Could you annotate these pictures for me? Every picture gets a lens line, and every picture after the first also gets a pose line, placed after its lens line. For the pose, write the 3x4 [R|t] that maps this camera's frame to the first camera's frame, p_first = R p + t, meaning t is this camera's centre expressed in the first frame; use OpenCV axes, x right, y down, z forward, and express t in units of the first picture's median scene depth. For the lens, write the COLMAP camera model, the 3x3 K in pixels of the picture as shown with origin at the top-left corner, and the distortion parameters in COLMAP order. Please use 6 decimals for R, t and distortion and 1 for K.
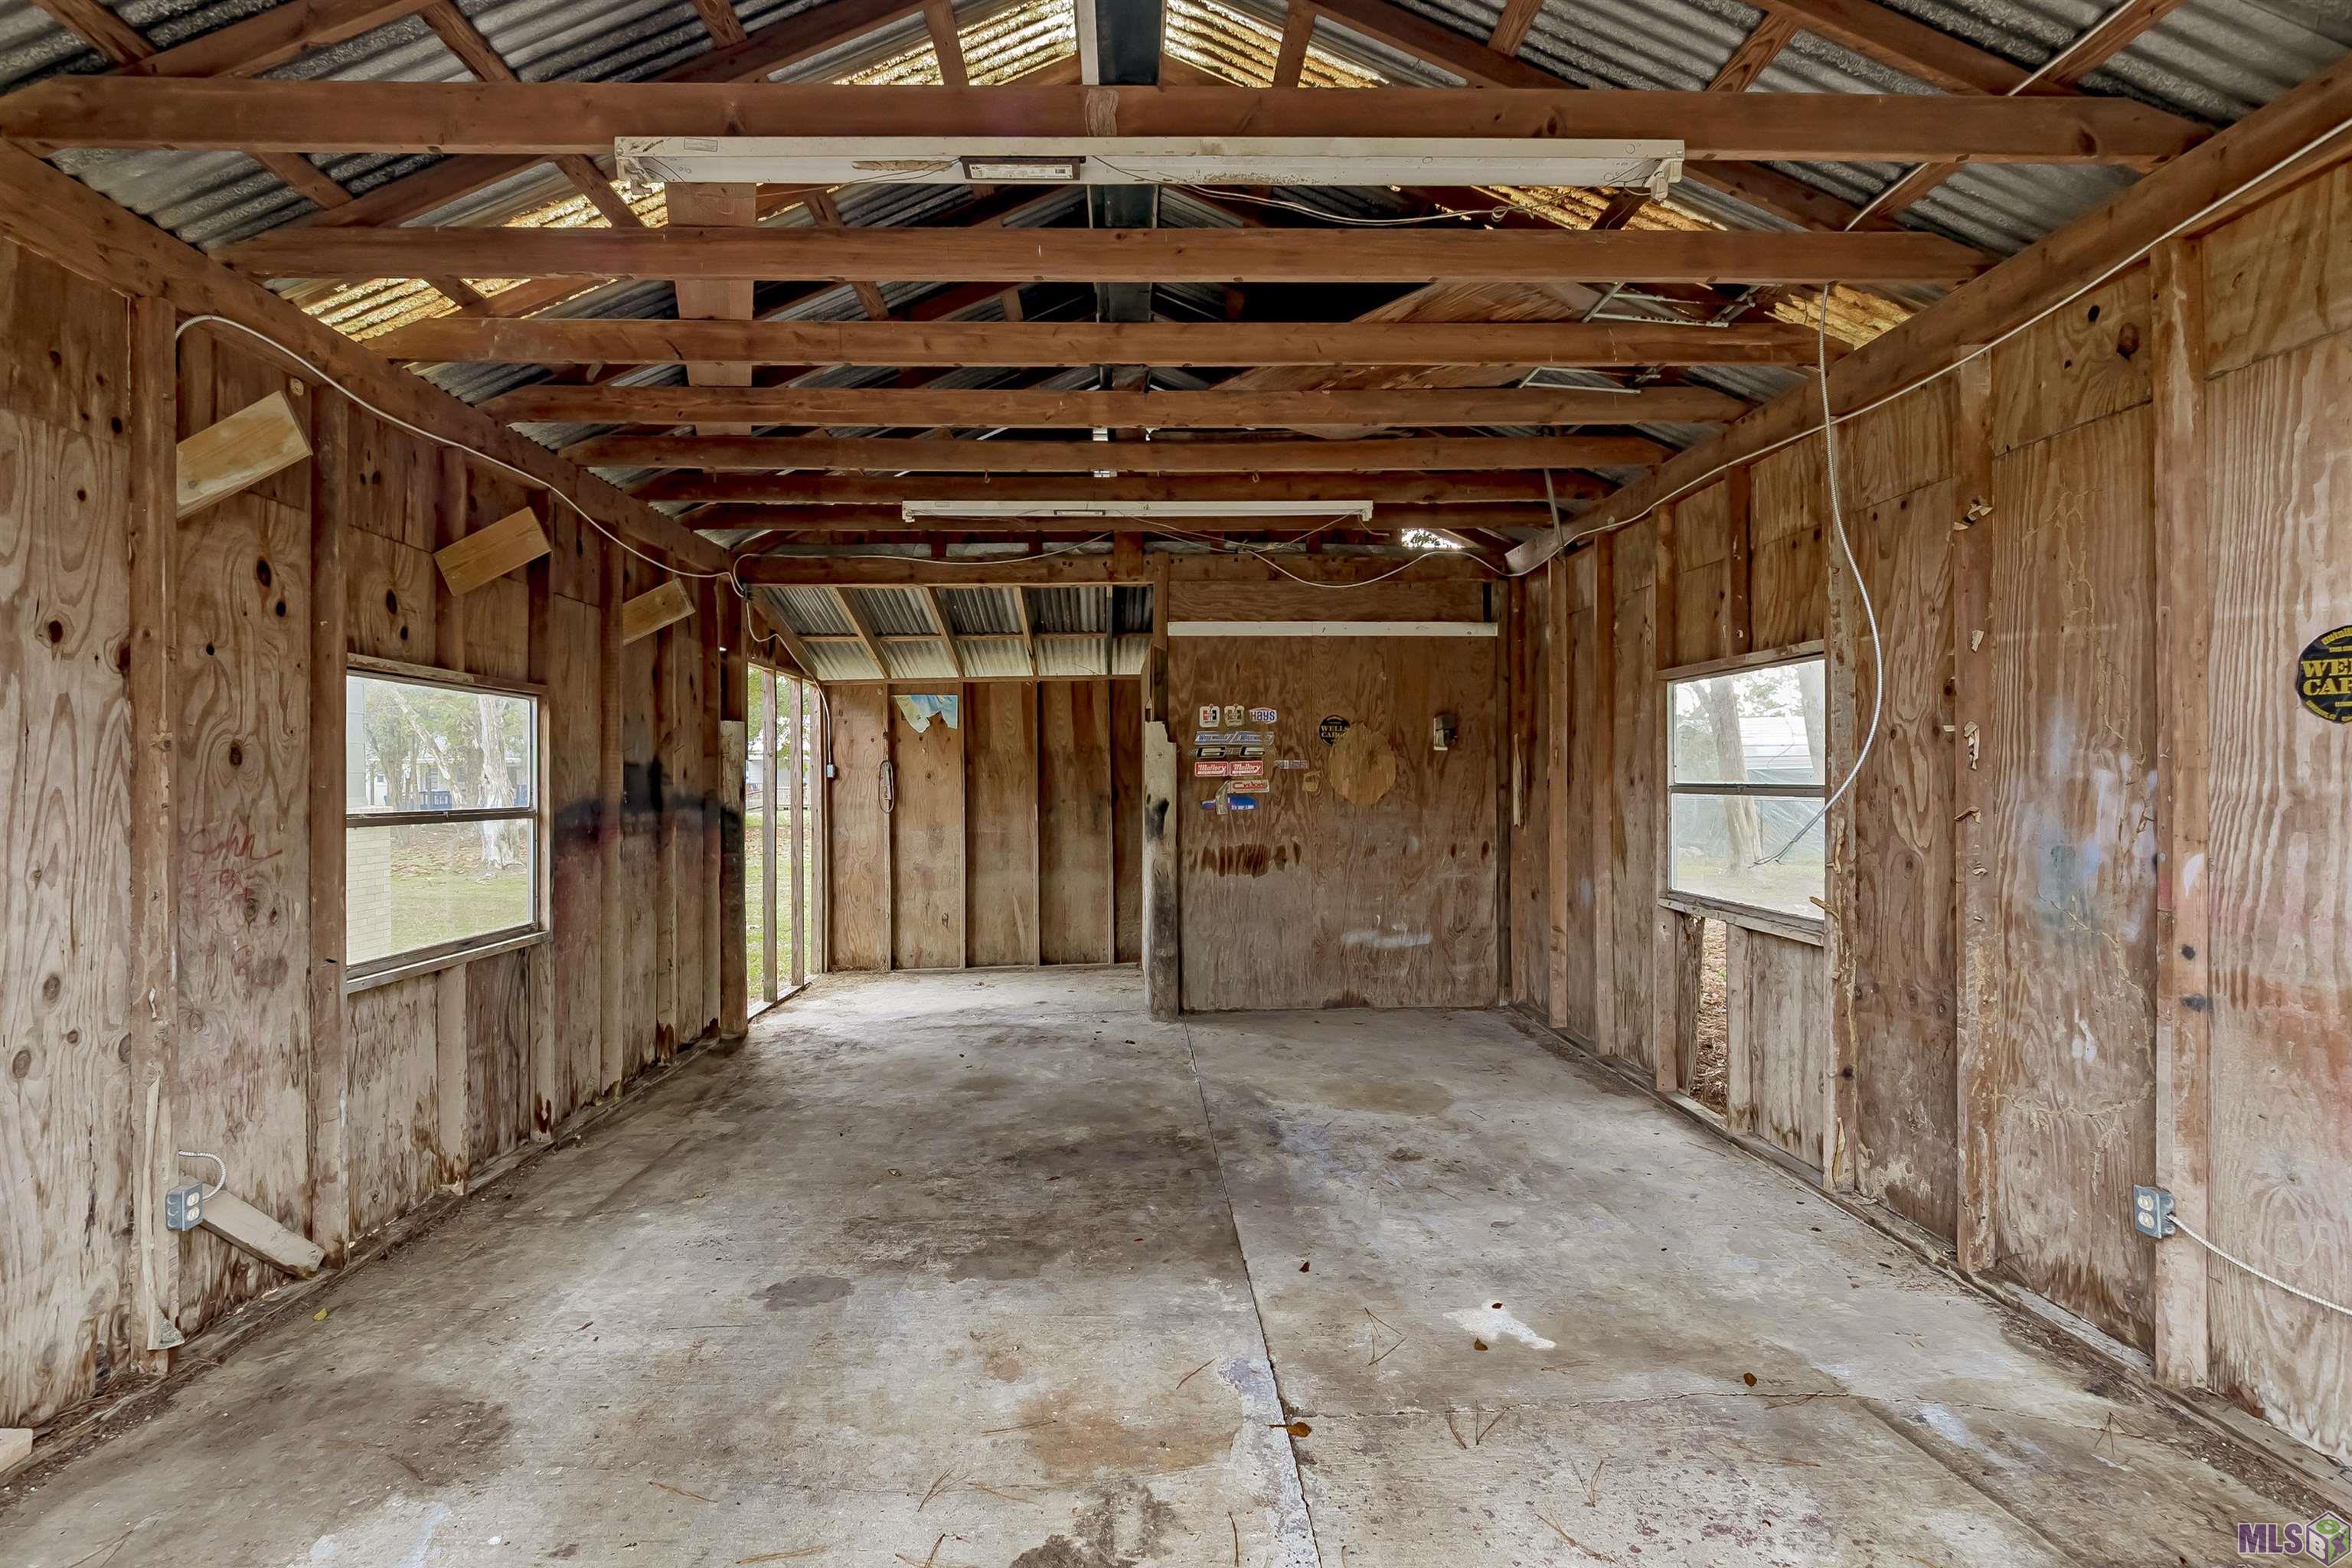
lens RADIAL K [[1119.1, 0, 1172.1], [0, 1119.1, 782.4], [0, 0, 1]] dist [0.004717, 0.000587]
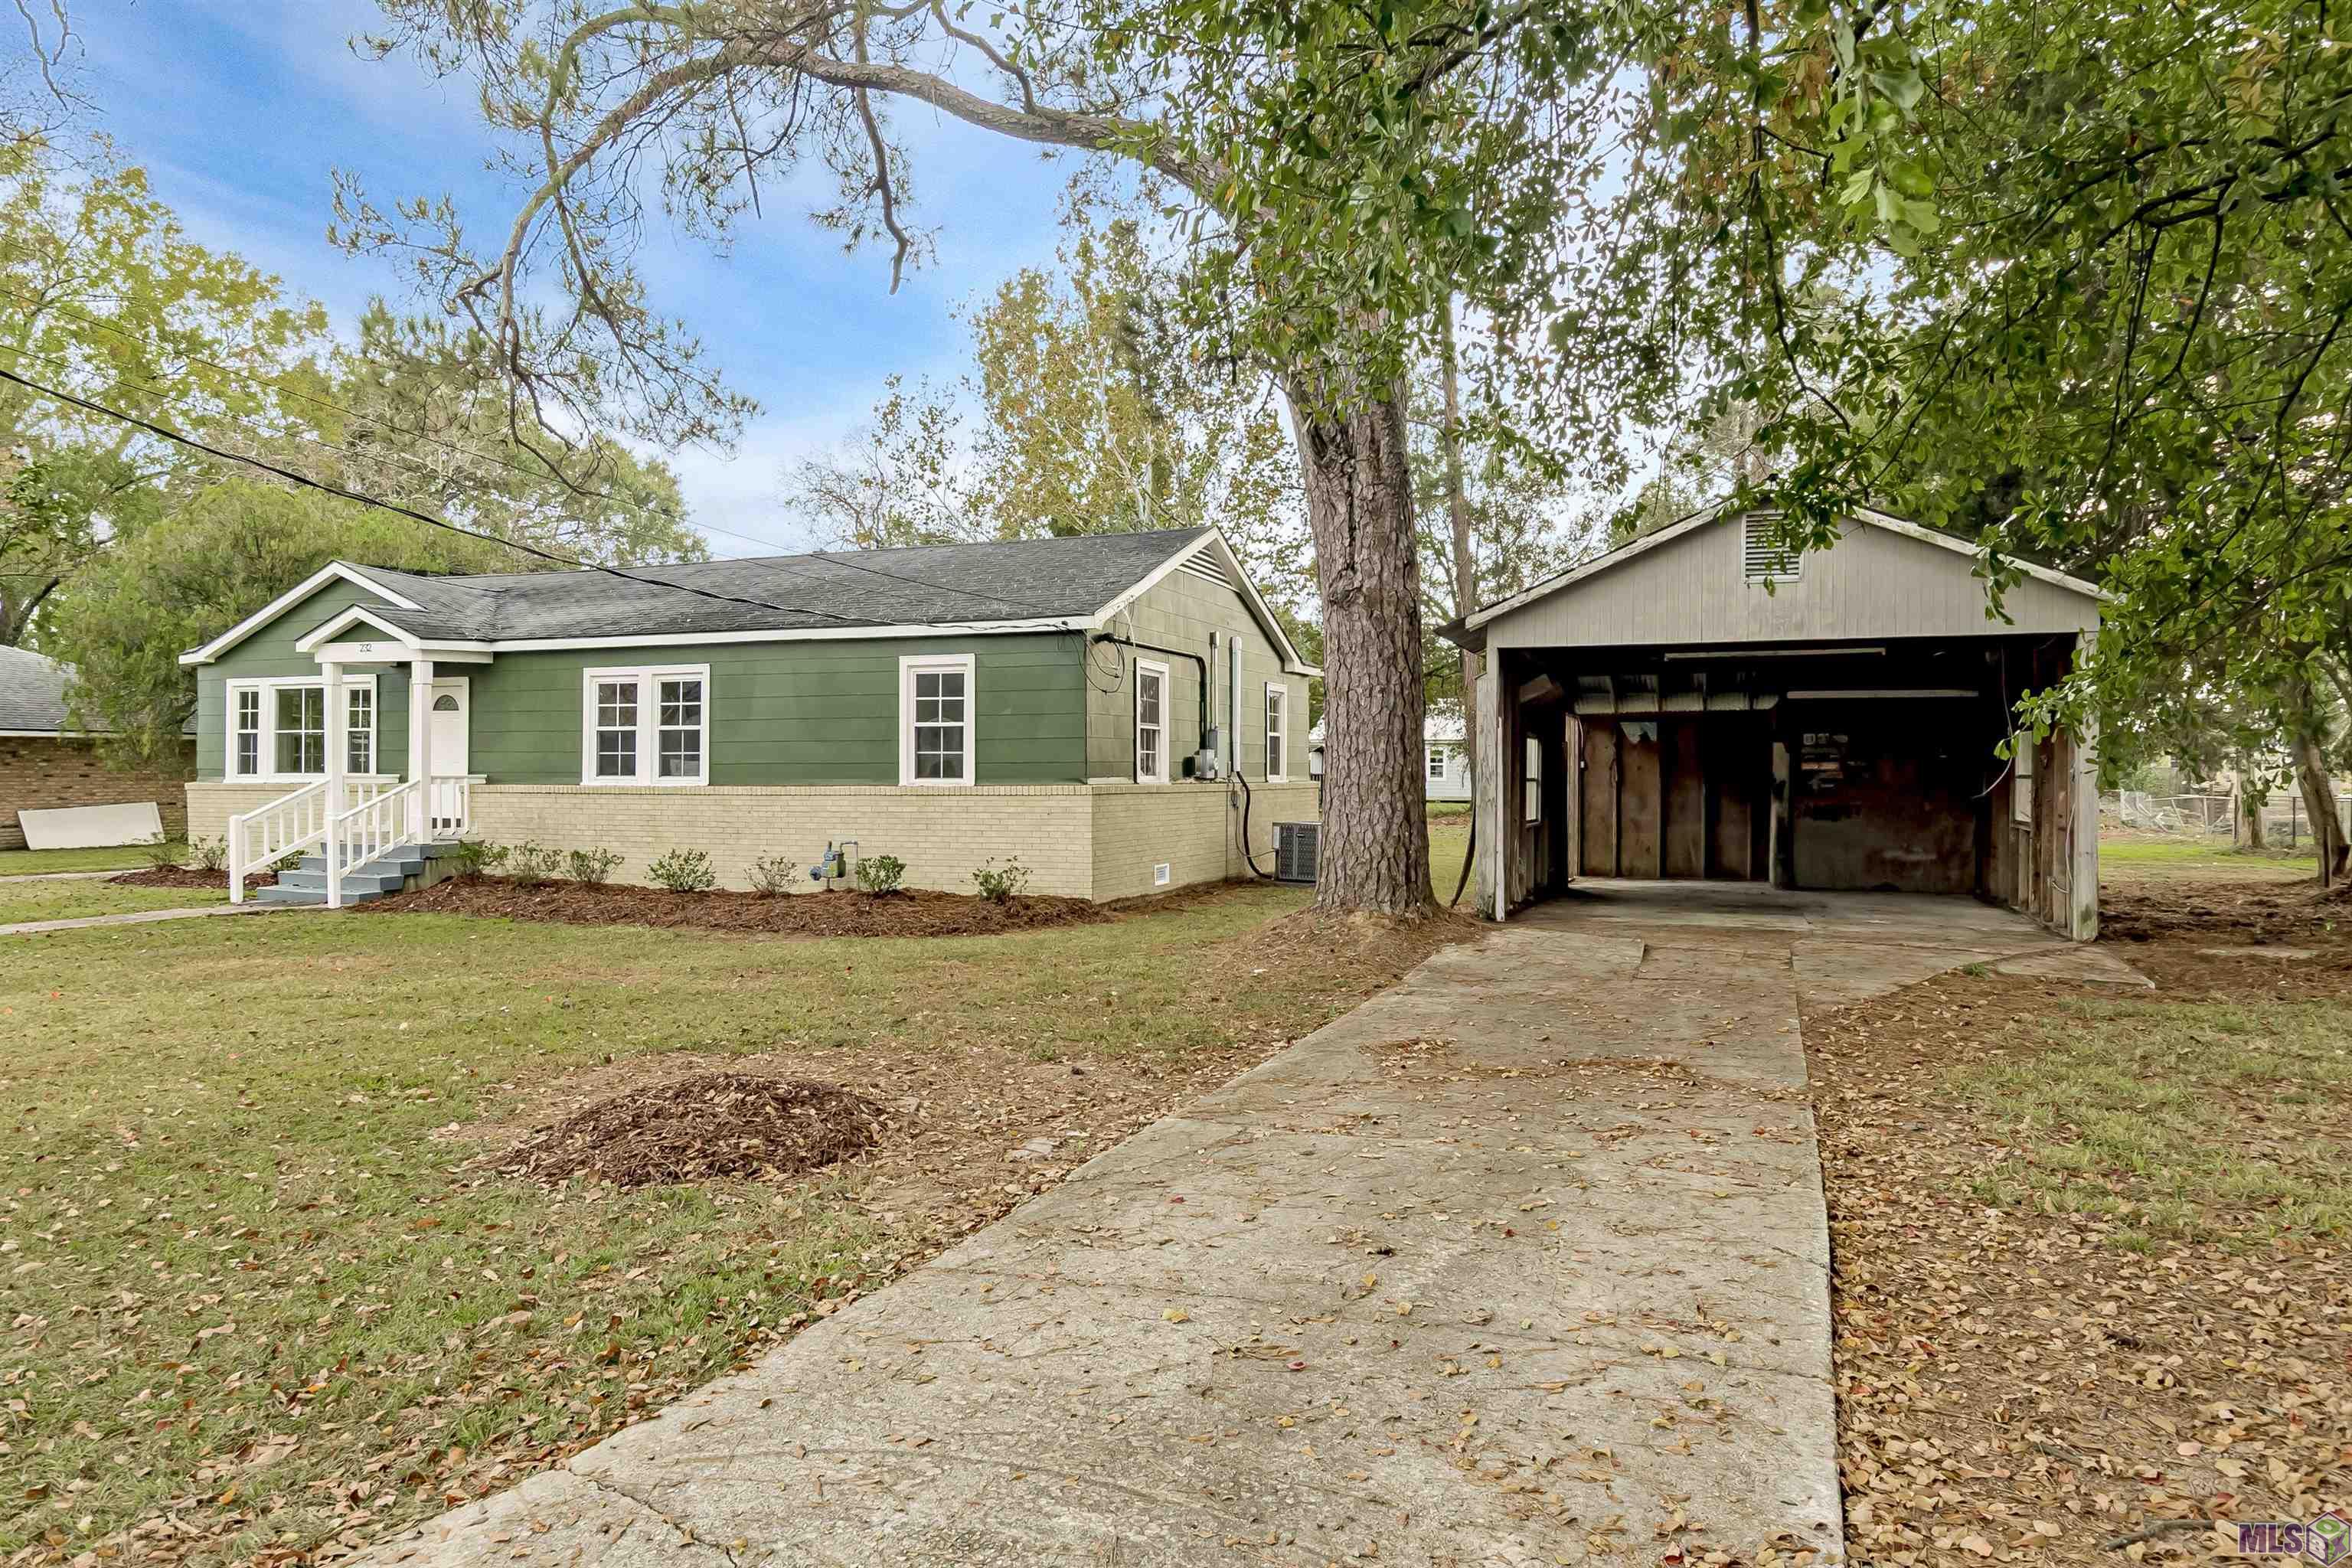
lens RADIAL K [[1459.1, 0, 1171.5], [0, 1459.1, 782.3], [0, 0, 1]] dist [0.006137, 0.000760]
pose [[0.915122, 0.014446, -0.402919, 0.041651], [-0.014164, 0.999893, 0.003679, 0.022749], [0.402929, 0.002340, 0.915228, -1.736043]]
